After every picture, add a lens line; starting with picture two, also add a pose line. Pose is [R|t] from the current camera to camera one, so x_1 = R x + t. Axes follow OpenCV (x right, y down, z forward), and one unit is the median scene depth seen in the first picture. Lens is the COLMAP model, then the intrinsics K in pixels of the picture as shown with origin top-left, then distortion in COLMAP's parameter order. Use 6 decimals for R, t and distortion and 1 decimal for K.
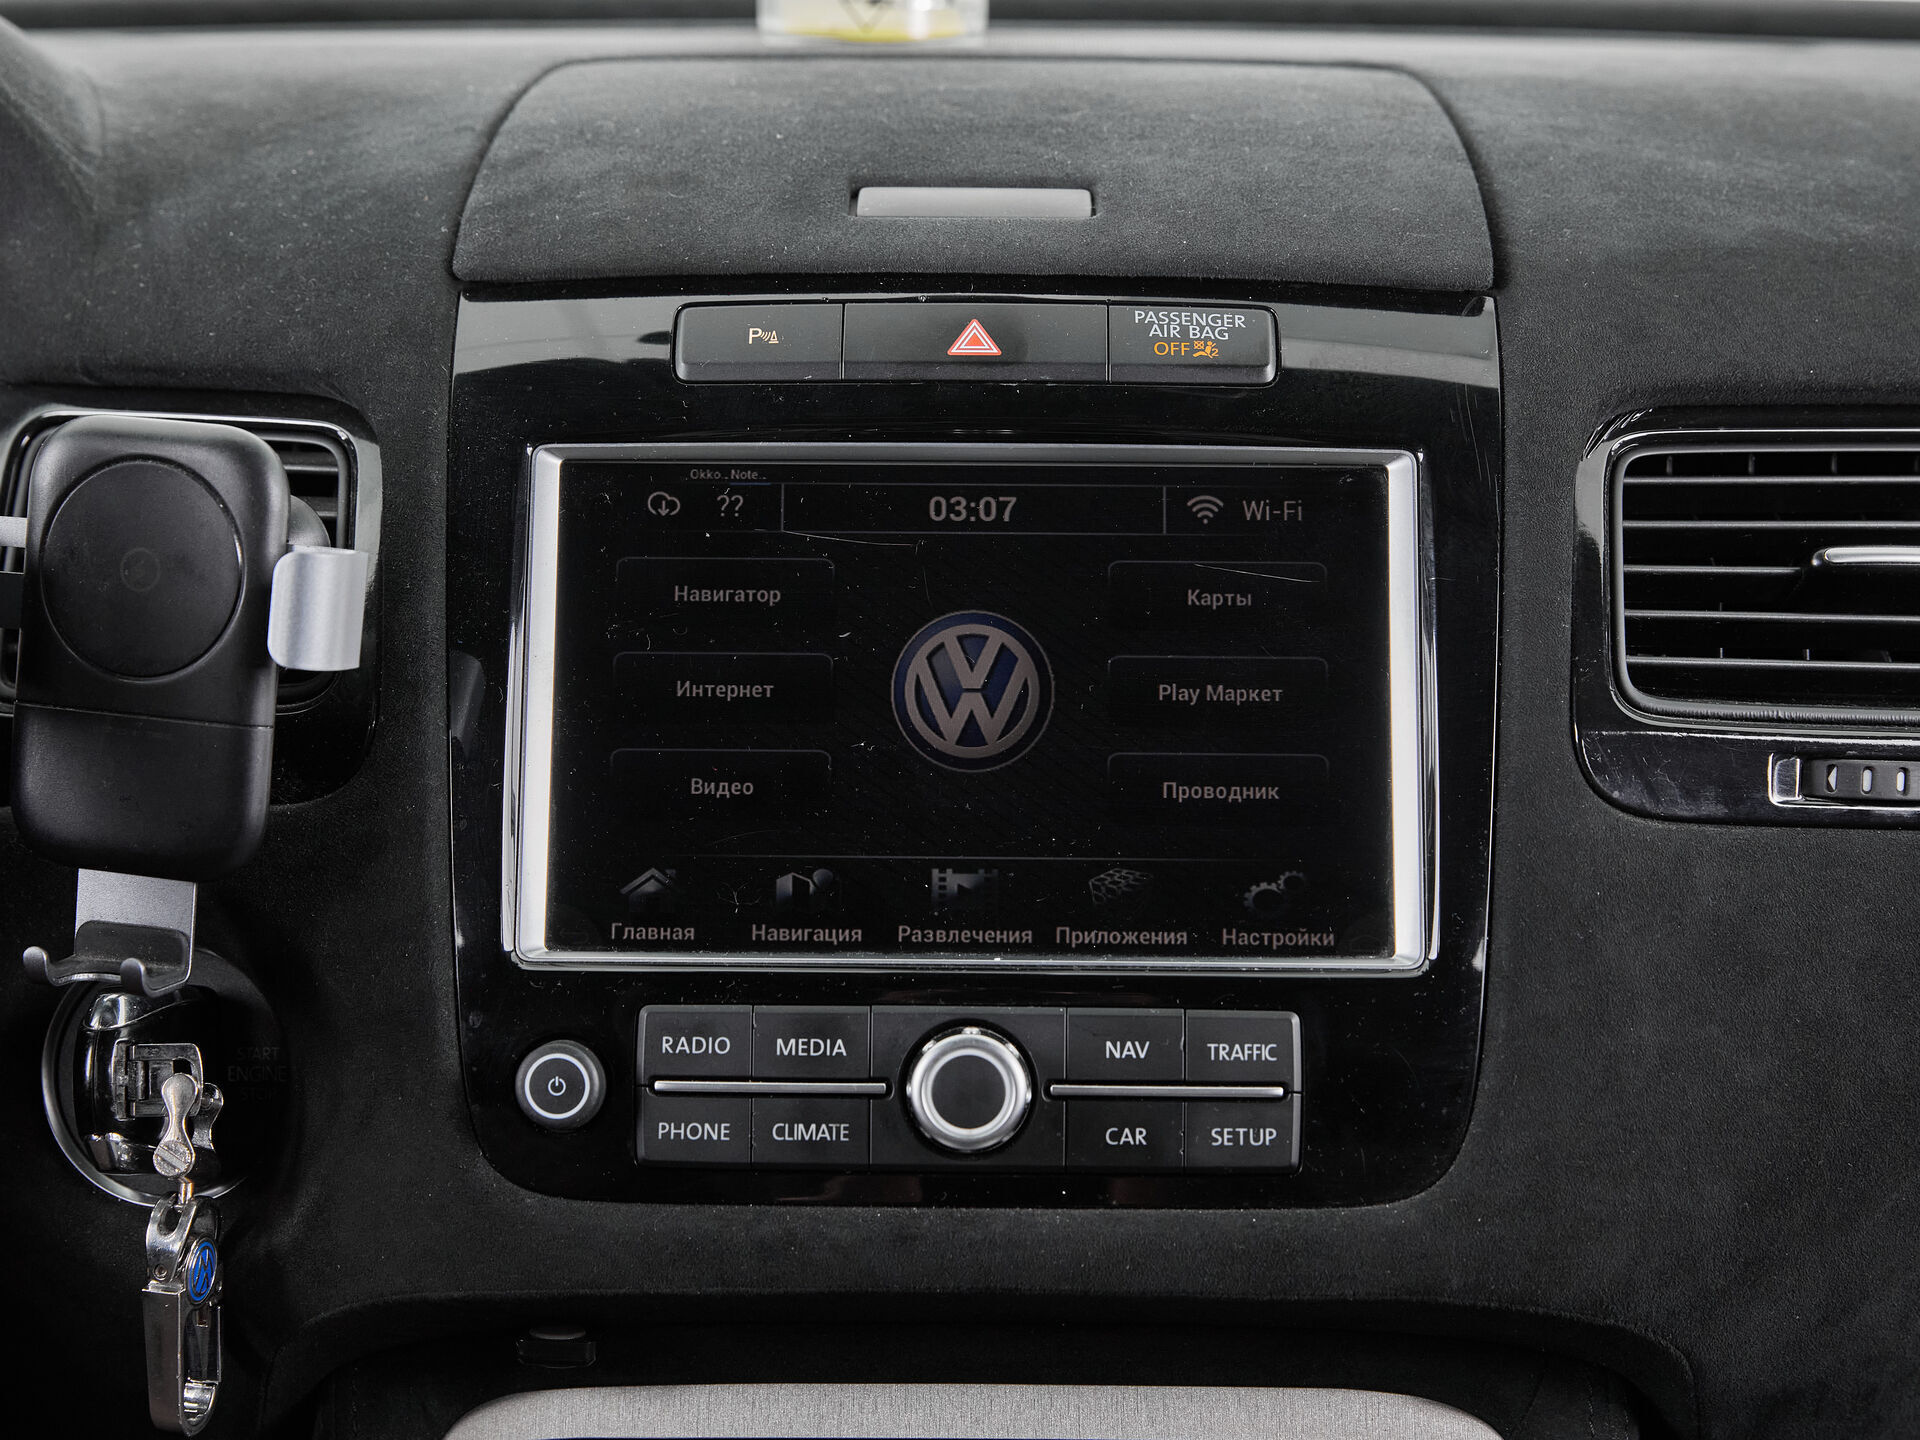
lens RADIAL K [[4021.3, 0, 965.8], [0, 4021.3, 721.4], [0, 0, 1]] dist [-0.070940, 0.000000]
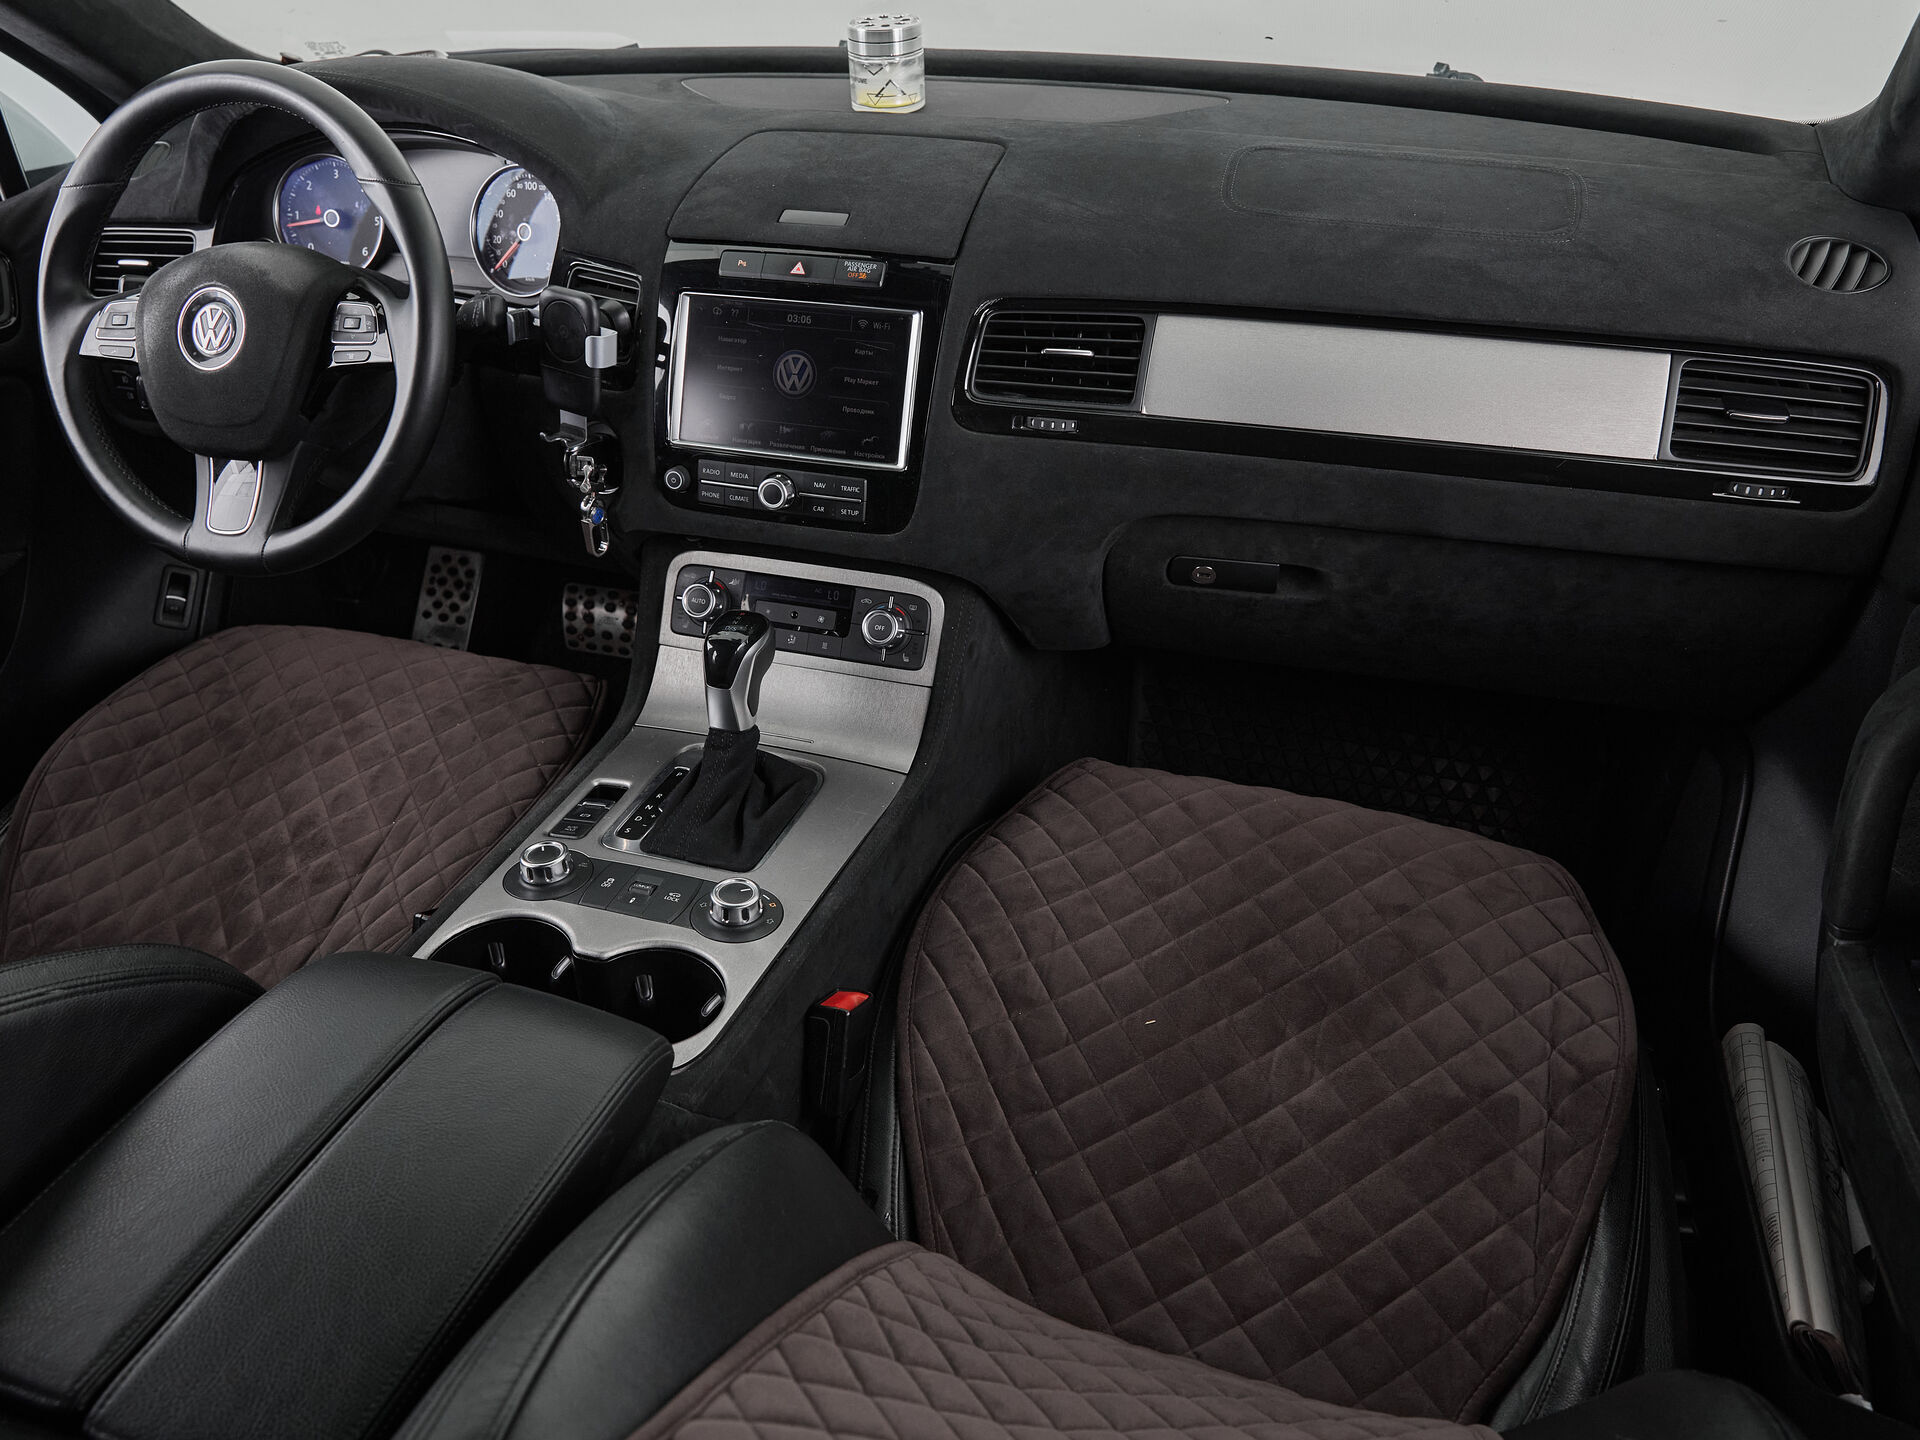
lens RADIAL K [[1442.3, 0, 925.4], [0, 1442.3, 723.6], [0, 0, 1]] dist [-0.030323, 0.009427]
pose [[0.955737, 0.145032, -0.255991, 0.482450], [-0.032876, 0.917258, 0.396933, -0.233419], [0.292378, -0.370948, 0.881426, -0.187630]]
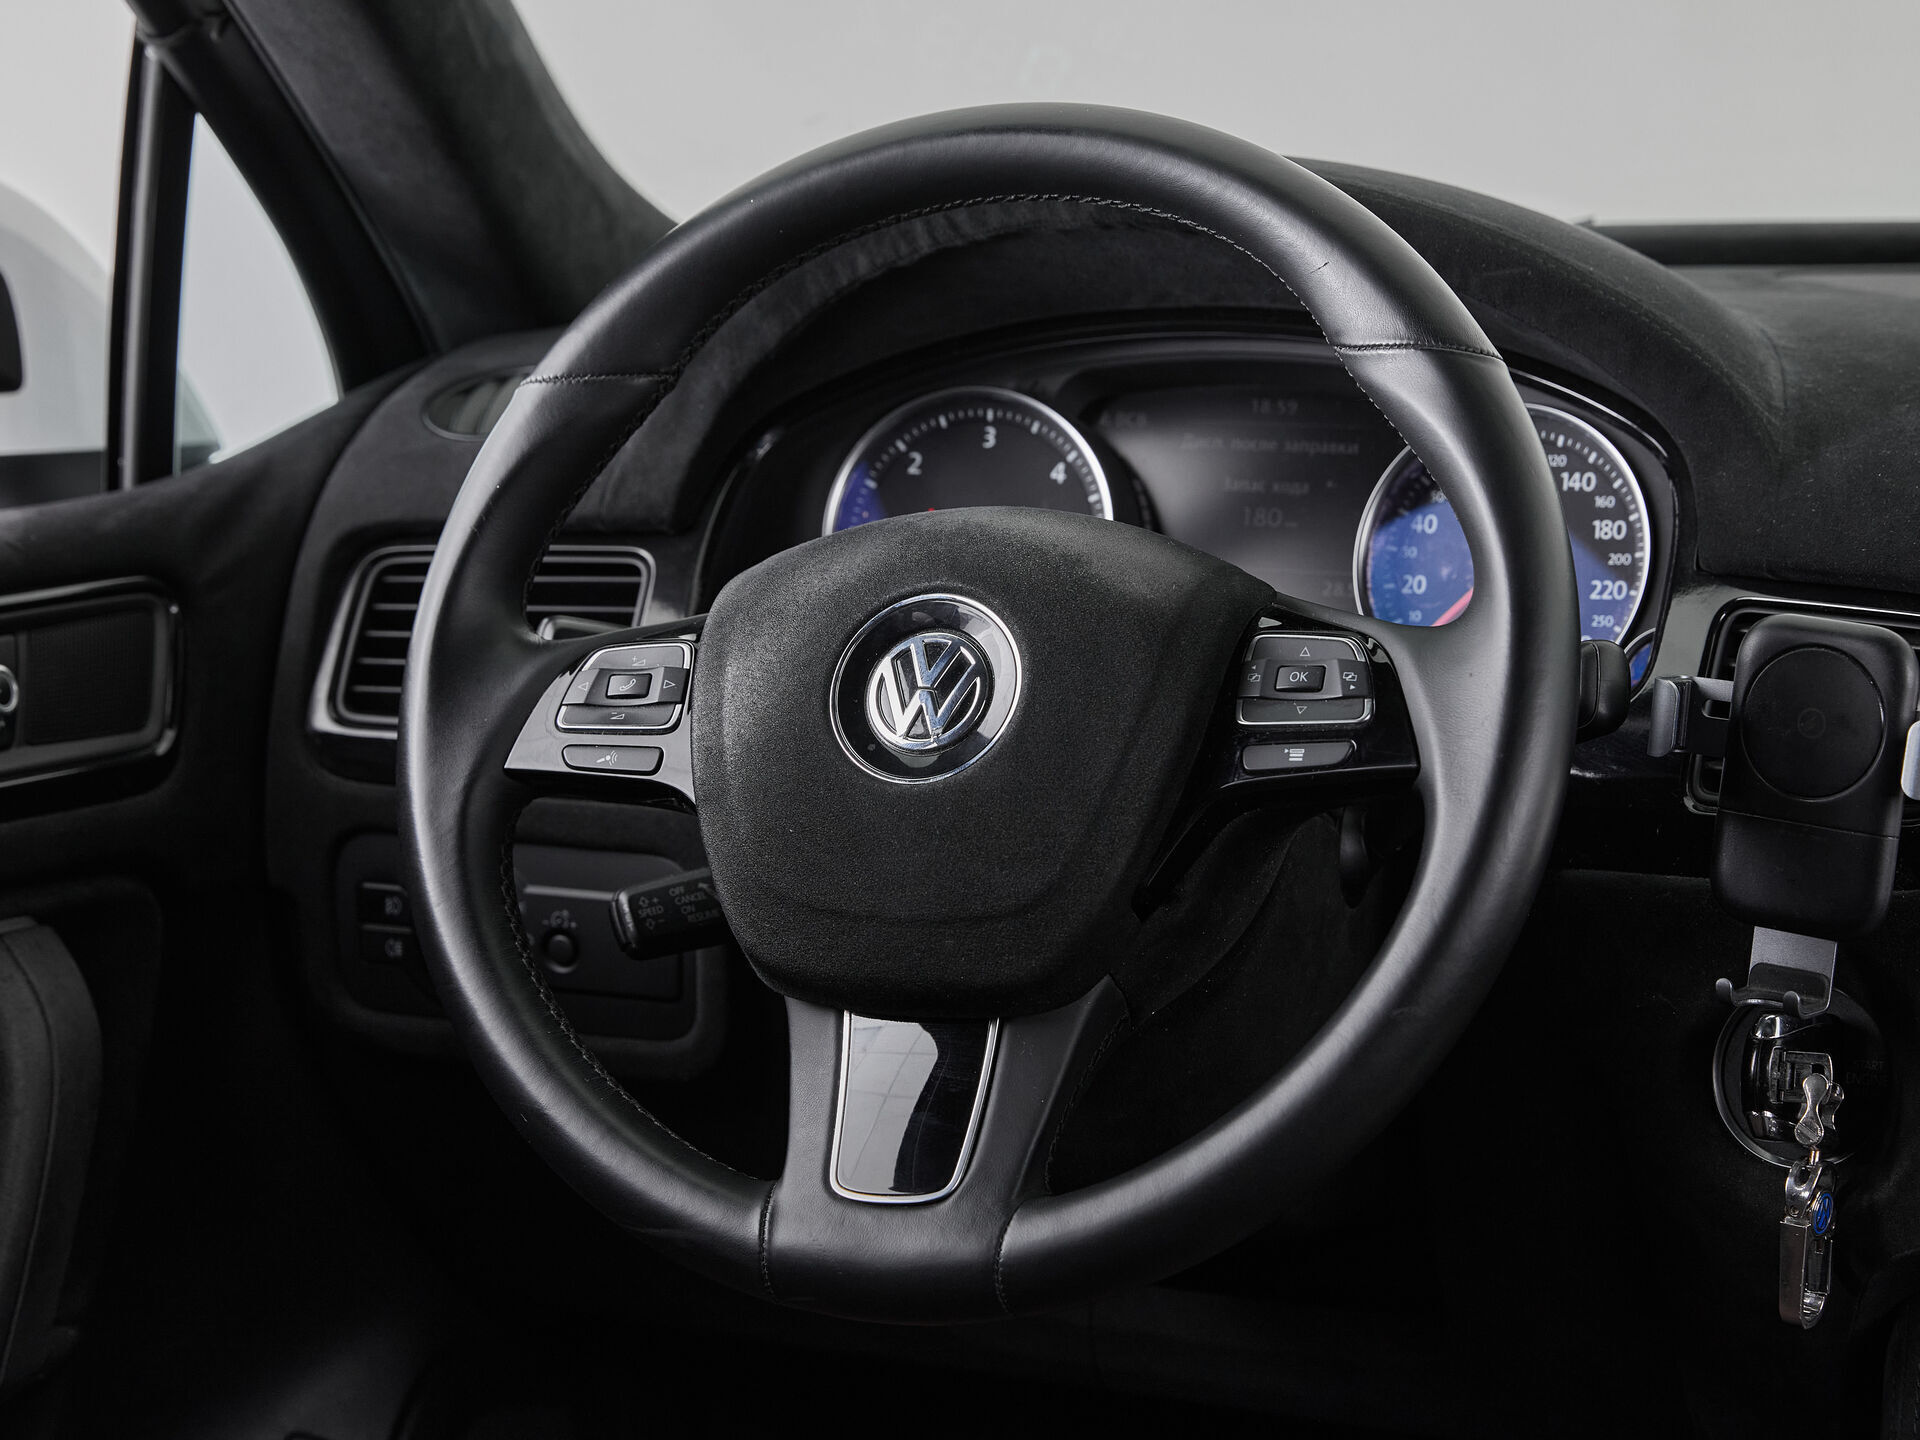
lens RADIAL K [[4021.3, 0, 934.6], [0, 4021.3, 783.3], [0, 0, 1]] dist [-0.070940, 0.000000]
pose [[0.926565, 0.056080, -0.371930, 0.037573], [-0.052927, 0.998423, 0.018689, -0.025316], [0.372392, 0.002369, 0.928073, -0.437437]]
